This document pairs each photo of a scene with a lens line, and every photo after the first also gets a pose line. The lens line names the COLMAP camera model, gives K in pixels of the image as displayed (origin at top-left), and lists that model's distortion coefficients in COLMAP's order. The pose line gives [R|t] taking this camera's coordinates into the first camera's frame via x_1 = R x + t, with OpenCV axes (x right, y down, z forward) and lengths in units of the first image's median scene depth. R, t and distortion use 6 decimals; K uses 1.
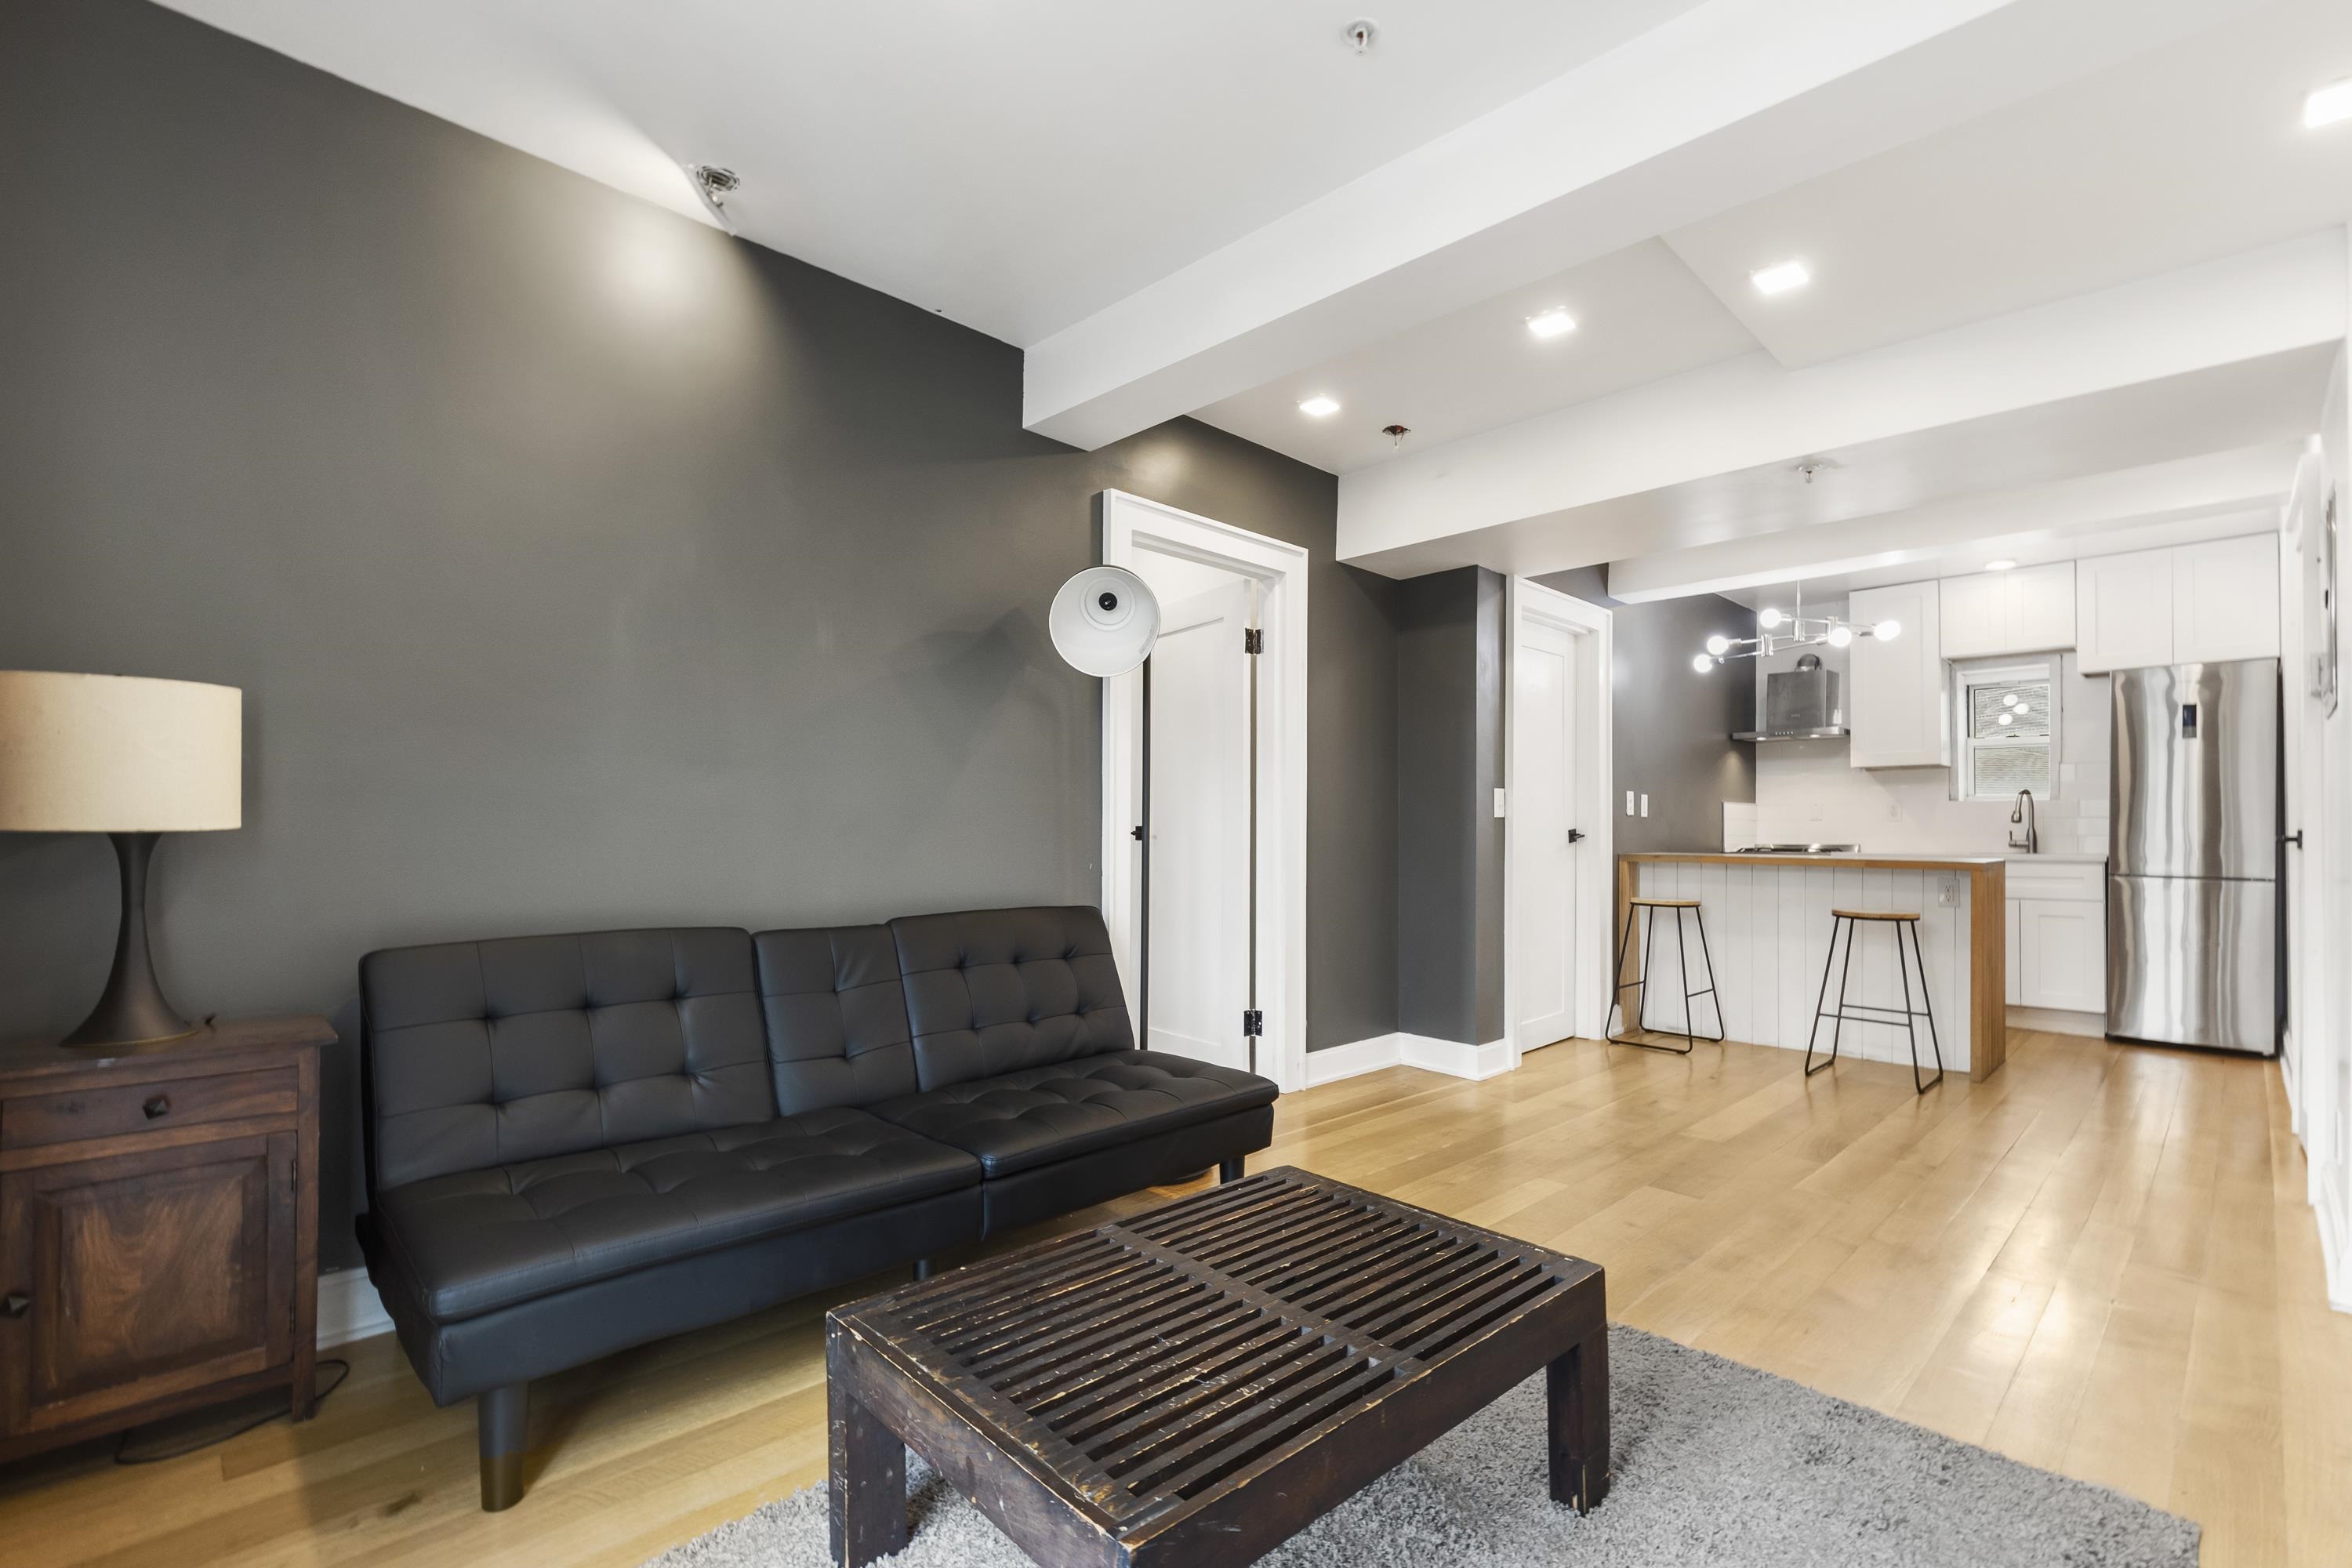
lens RADIAL K [[1047.6, 0, 1210.8], [0, 1047.6, 819.3], [0, 0, 1]] dist [0.000453, -0.000736]
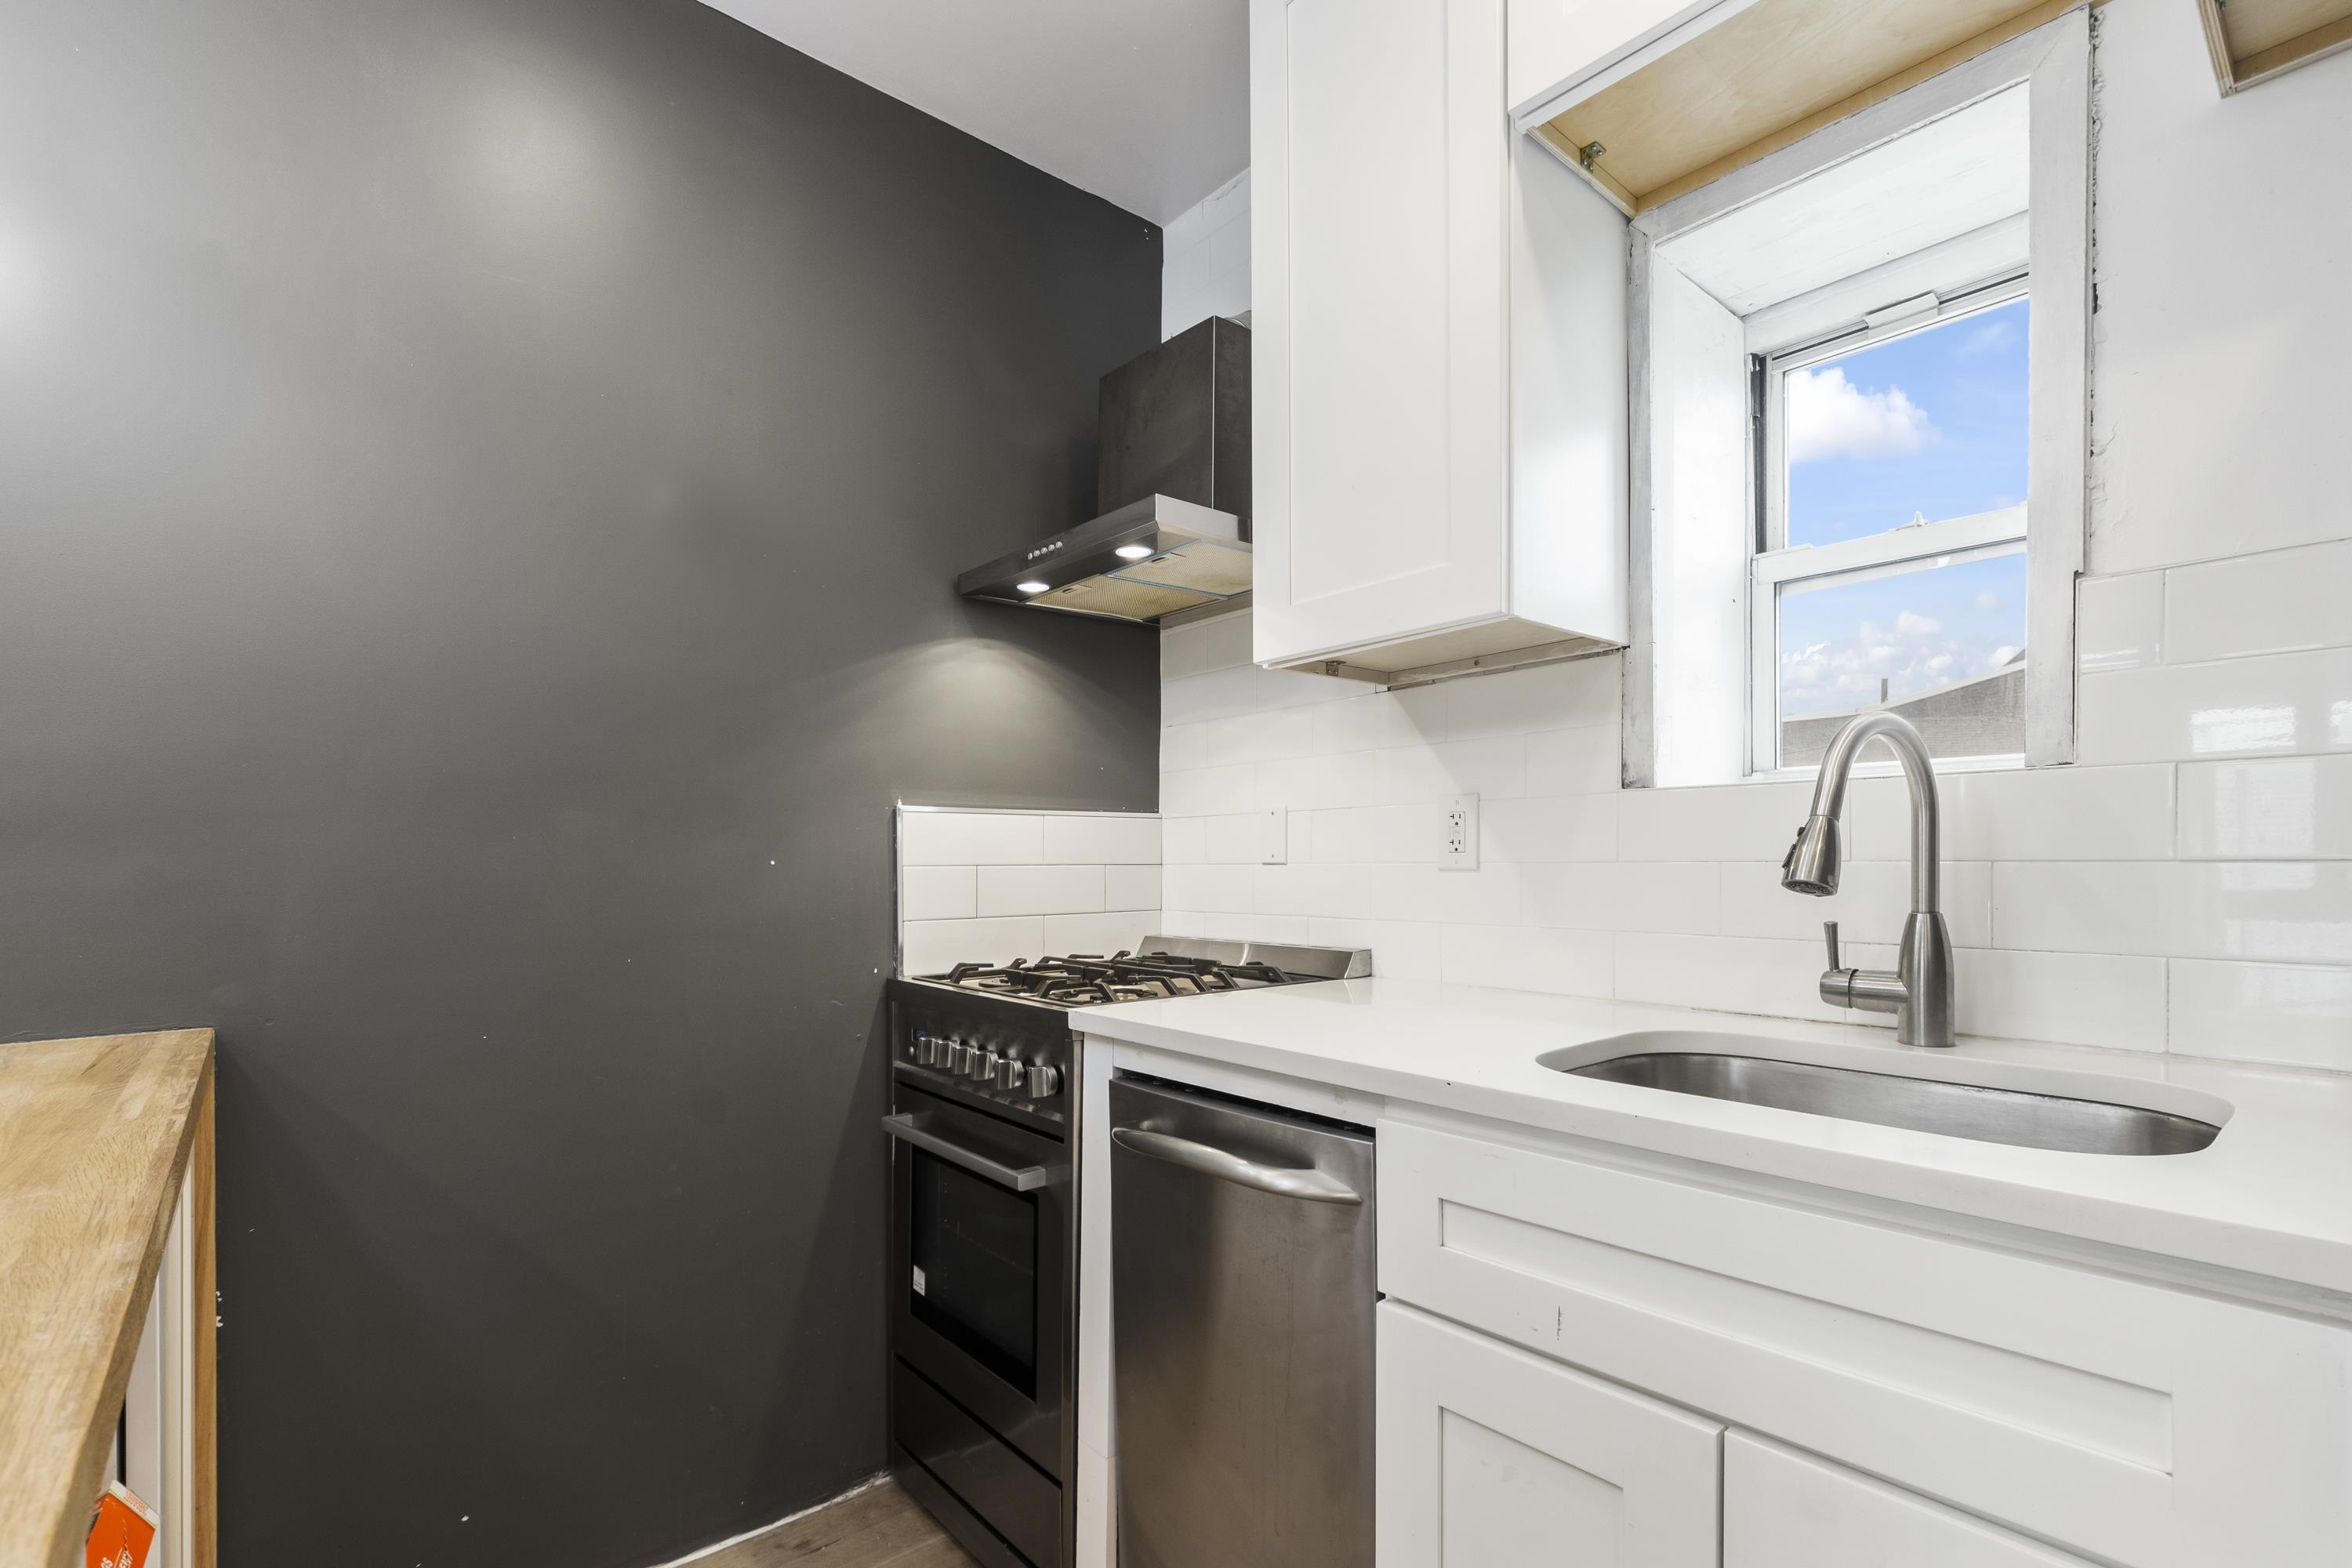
lens RADIAL K [[1047.6, 0, 1226.3], [0, 1047.6, 865.5], [0, 0, 1]] dist [0.000453, -0.000736]
pose [[0.997483, -0.008150, -0.070440, 0.728404], [0.009726, 0.999709, 0.022055, -0.006954], [0.070240, -0.022684, 0.997272, 0.867689]]
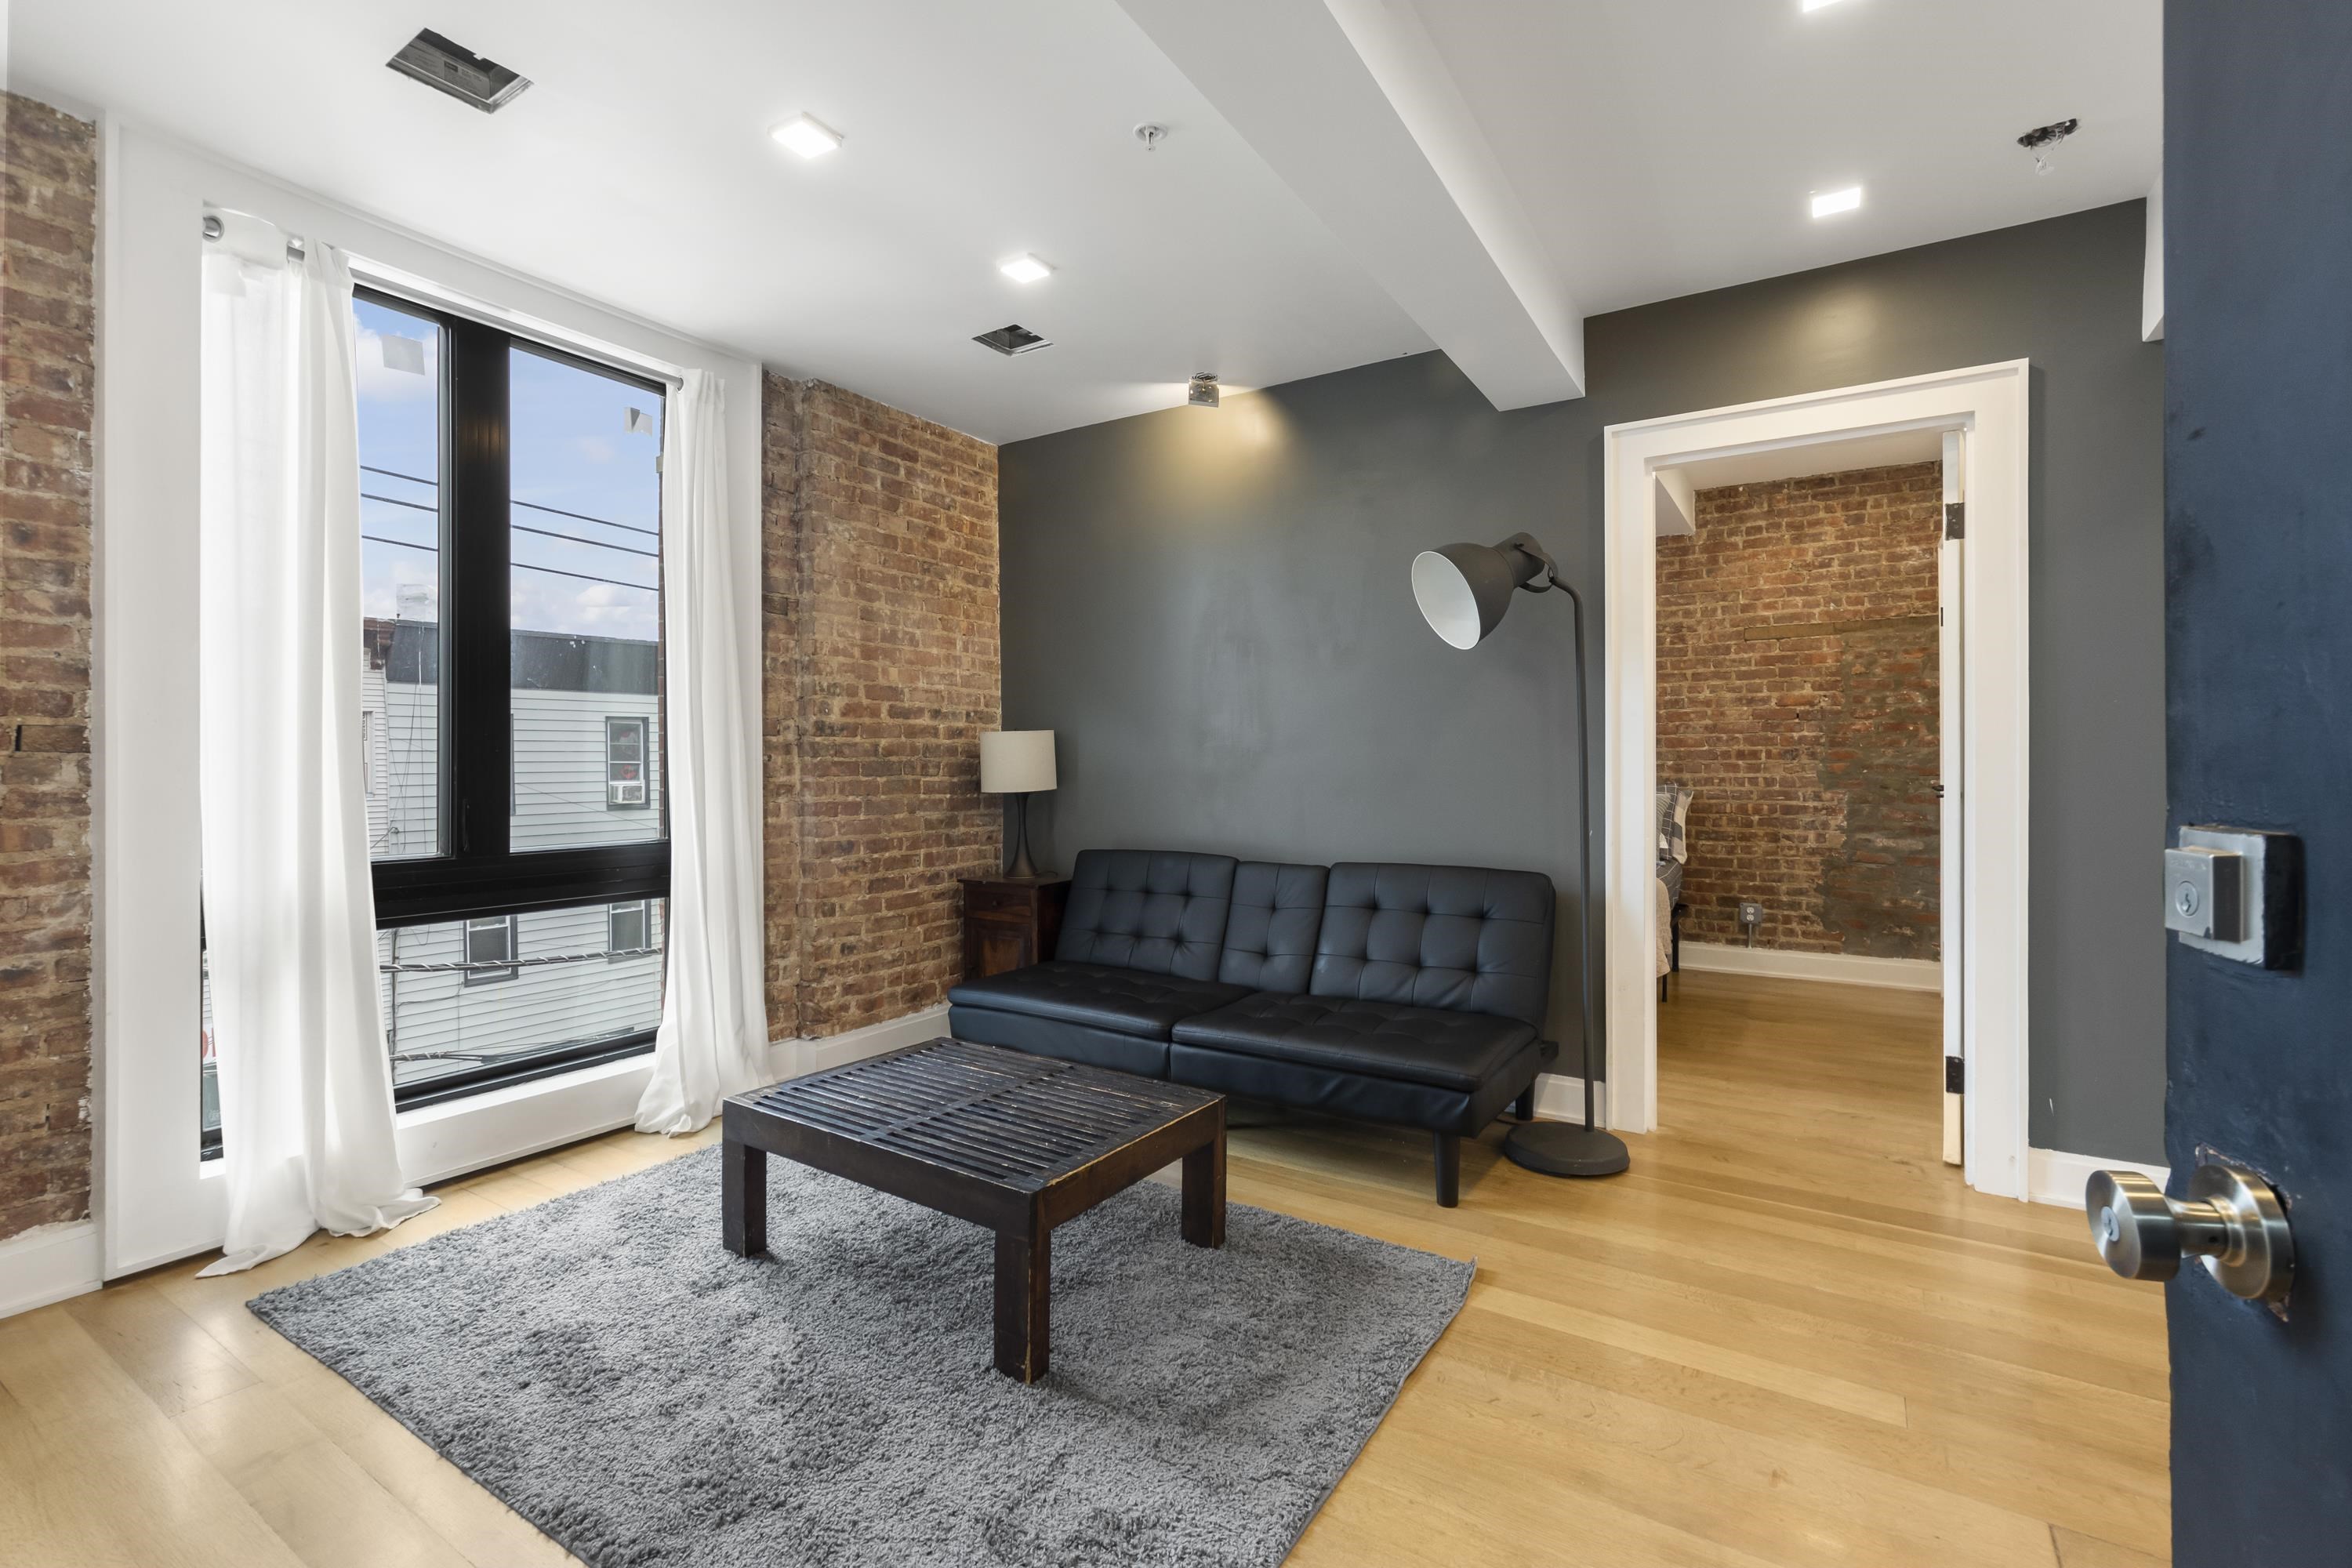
lens RADIAL K [[1047.6, 0, 1194.5], [0, 1047.6, 770.1], [0, 0, 1]] dist [0.000453, -0.000736]
pose [[0.220806, 0.004346, -0.975308, 0.466303], [0.016044, 0.999839, 0.008088, -0.015853], [0.975186, -0.017434, 0.220701, 0.278692]]
